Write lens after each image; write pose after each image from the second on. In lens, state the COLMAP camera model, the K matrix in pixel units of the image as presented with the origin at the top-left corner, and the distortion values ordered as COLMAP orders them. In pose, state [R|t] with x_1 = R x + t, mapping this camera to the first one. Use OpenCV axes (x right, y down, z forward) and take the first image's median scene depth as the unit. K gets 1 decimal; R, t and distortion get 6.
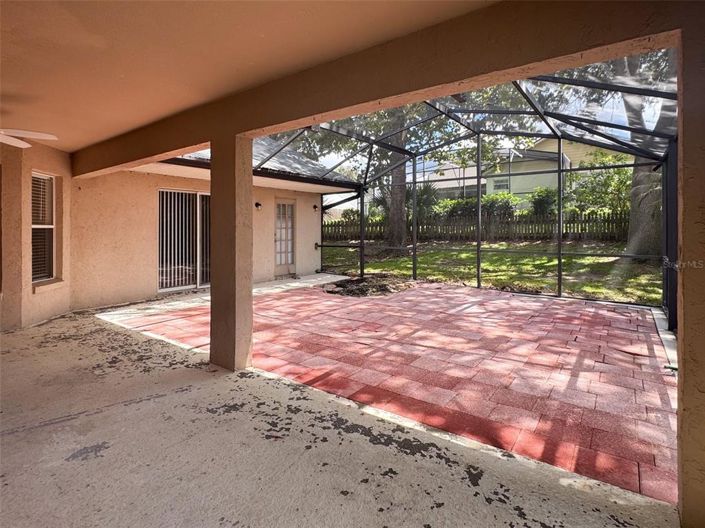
lens RADIAL K [[385.4, 0, 342.0], [0, 385.4, 264.2], [0, 0, 1]] dist [-0.003948, -0.001744]
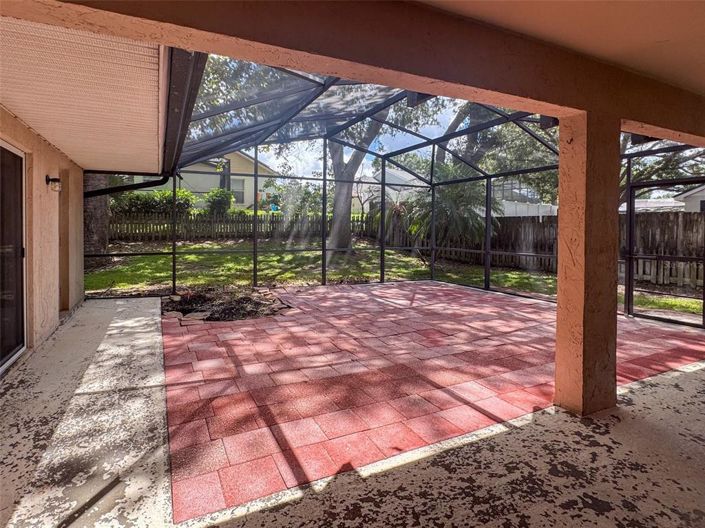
lens RADIAL K [[385.4, 0, 342.0], [0, 385.4, 264.2], [0, 0, 1]] dist [-0.003948, -0.001744]
pose [[0.452320, -0.085907, 0.887709, -1.374782], [0.085192, 0.994960, 0.052878, -0.117295], [-0.887777, 0.051708, 0.457359, 1.265529]]
